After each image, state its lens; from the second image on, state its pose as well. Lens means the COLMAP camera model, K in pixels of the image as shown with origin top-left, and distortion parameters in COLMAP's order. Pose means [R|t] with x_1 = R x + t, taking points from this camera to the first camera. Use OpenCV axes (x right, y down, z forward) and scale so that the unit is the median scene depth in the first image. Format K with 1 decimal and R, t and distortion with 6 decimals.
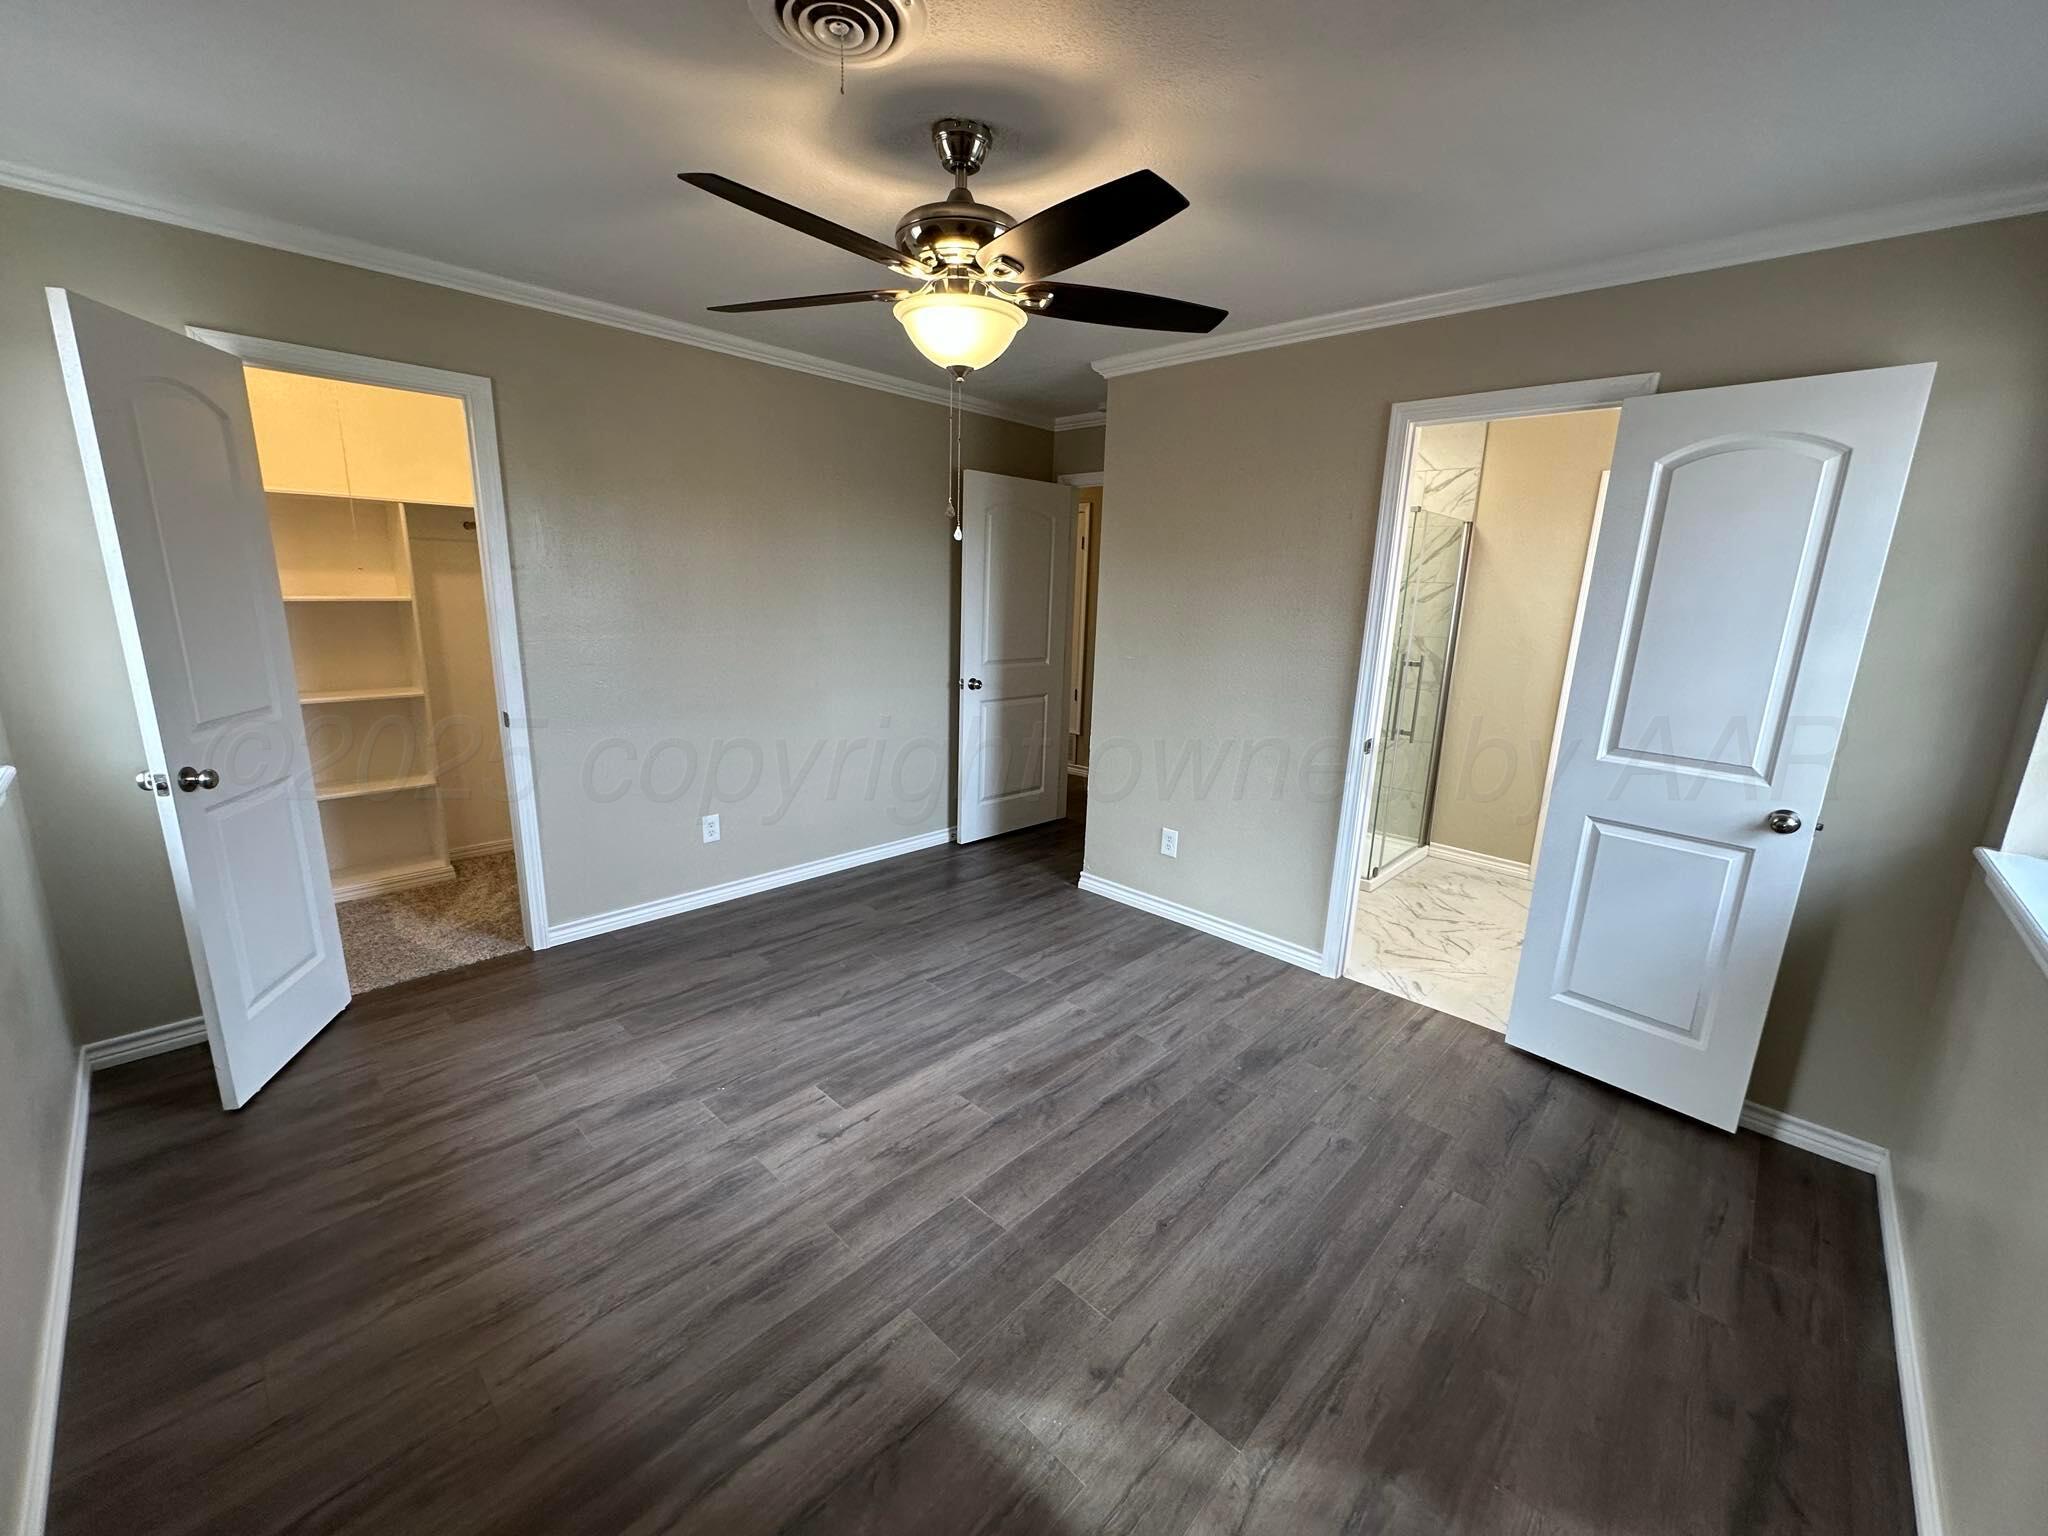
lens RADIAL K [[814.3, 0, 1030.8], [0, 814.3, 766.4], [0, 0, 1]] dist [0.001223, 0.000299]
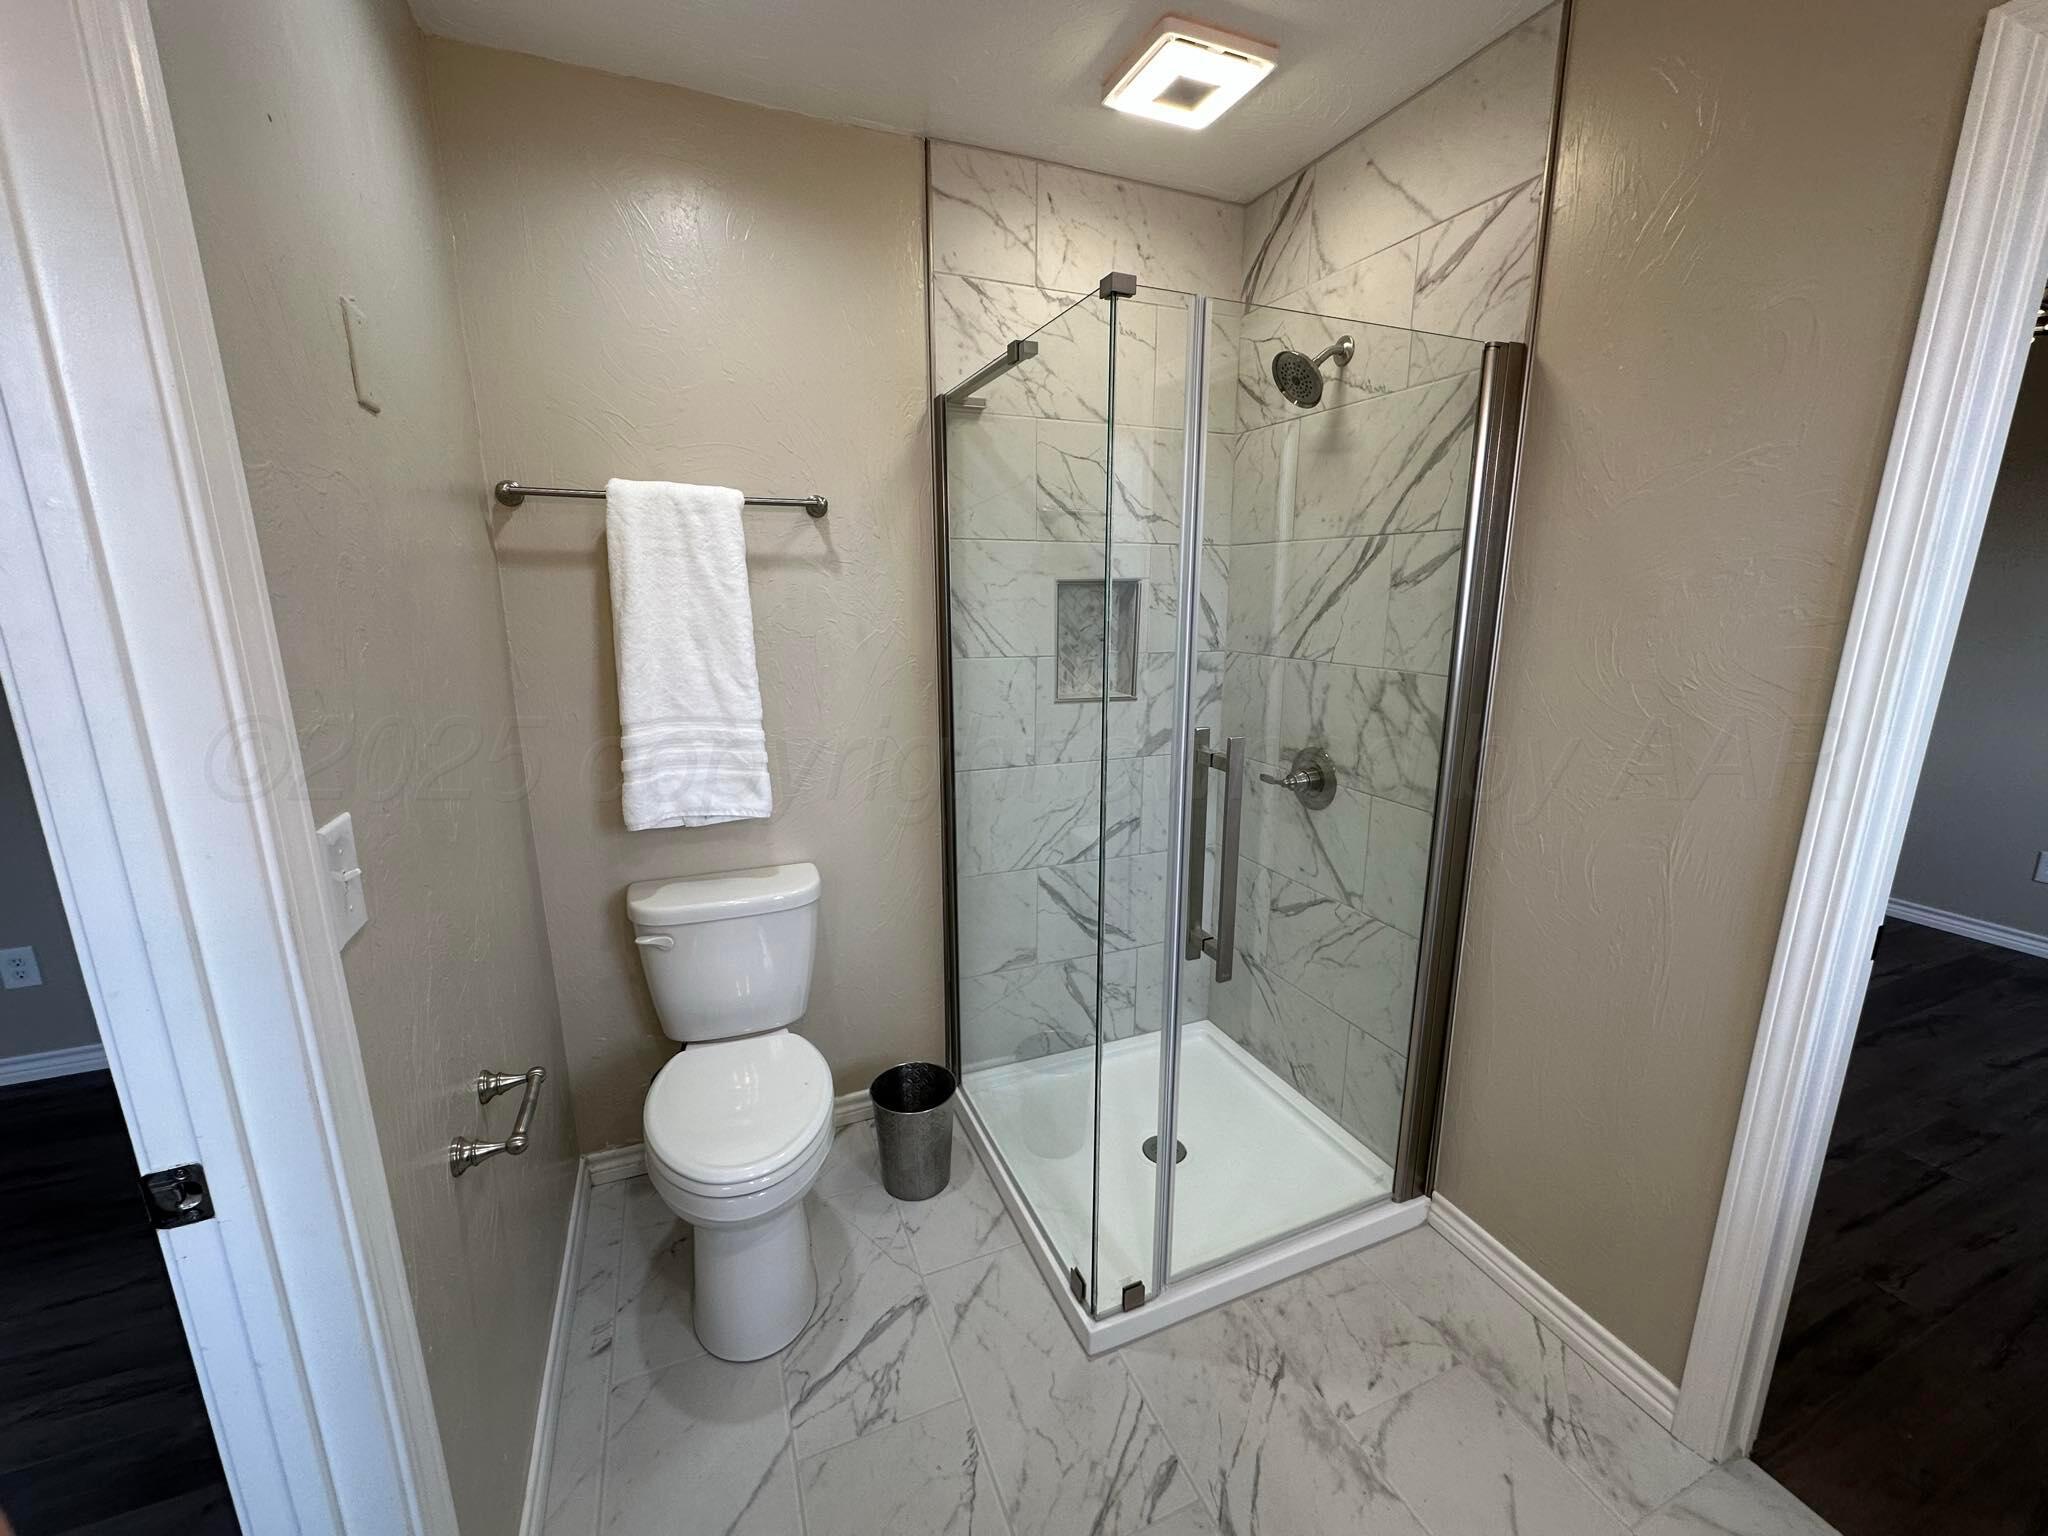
lens RADIAL K [[820.2, 0, 1024.2], [0, 820.2, 777.8], [0, 0, 1]] dist [0.001890, 0.000219]
pose [[0.914772, 0.050729, -0.400773, 0.488972], [-0.052477, 0.998600, 0.006621, -0.106219], [0.400548, 0.014975, 0.916153, 0.590781]]
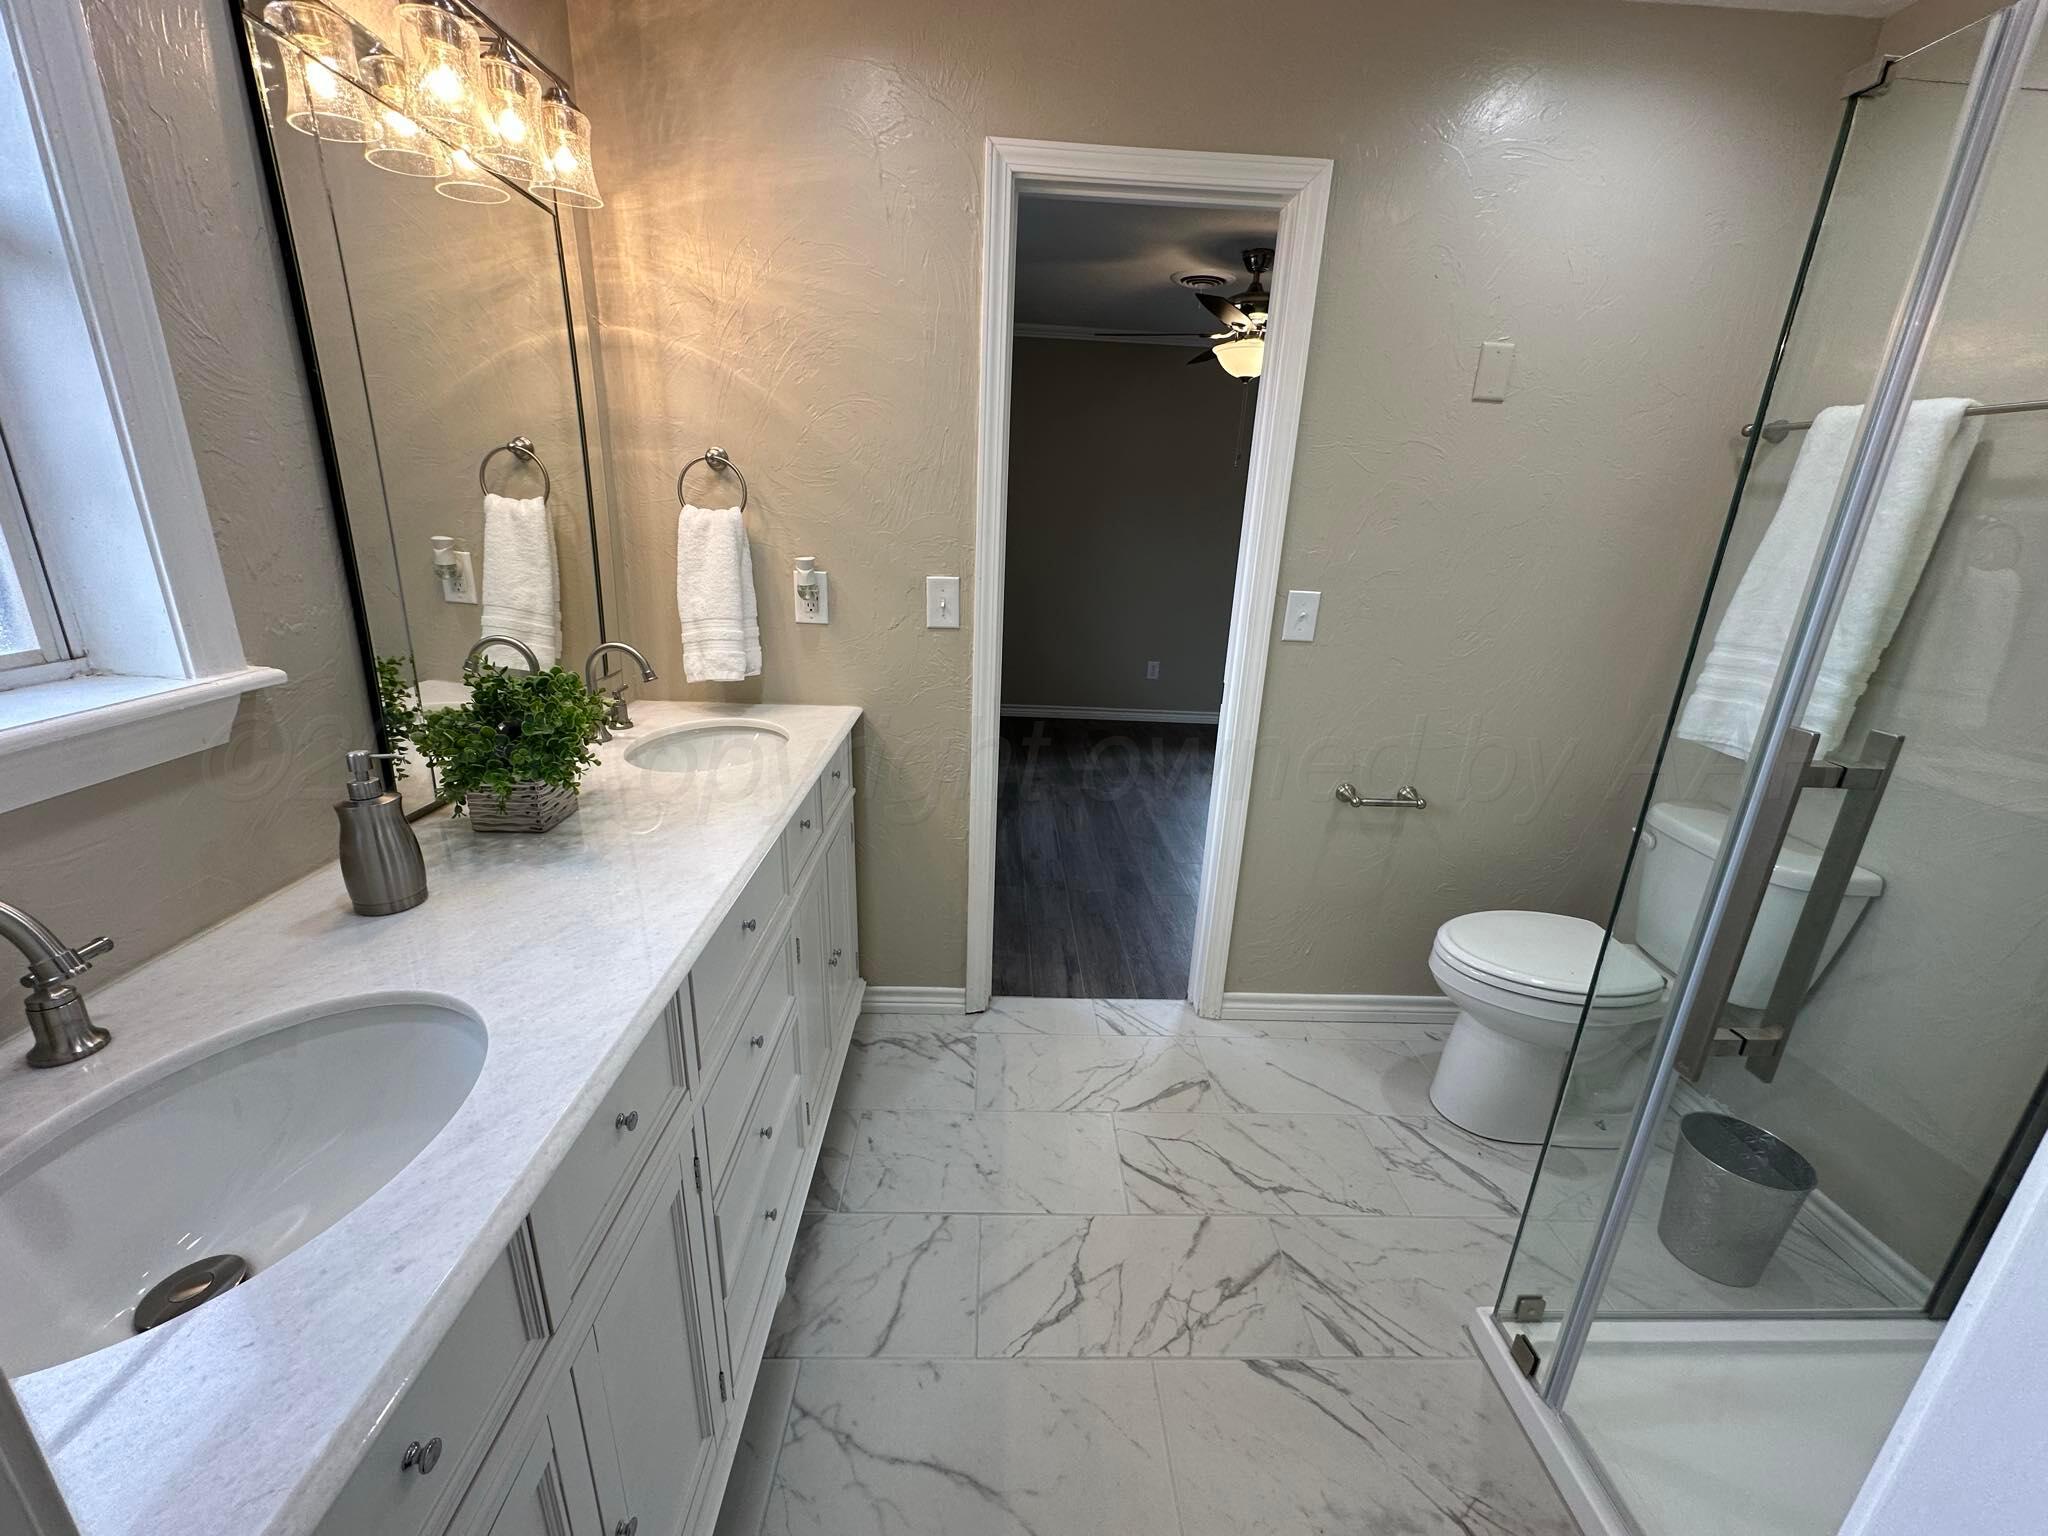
lens RADIAL K [[814.3, 0, 1030.8], [0, 814.3, 766.4], [0, 0, 1]] dist [0.001223, 0.000299]
pose [[-0.696843, 0.155182, -0.700234, 0.710831], [-0.228233, 0.877583, 0.421612, -0.160883], [0.679941, 0.453614, -0.576120, 0.894769]]
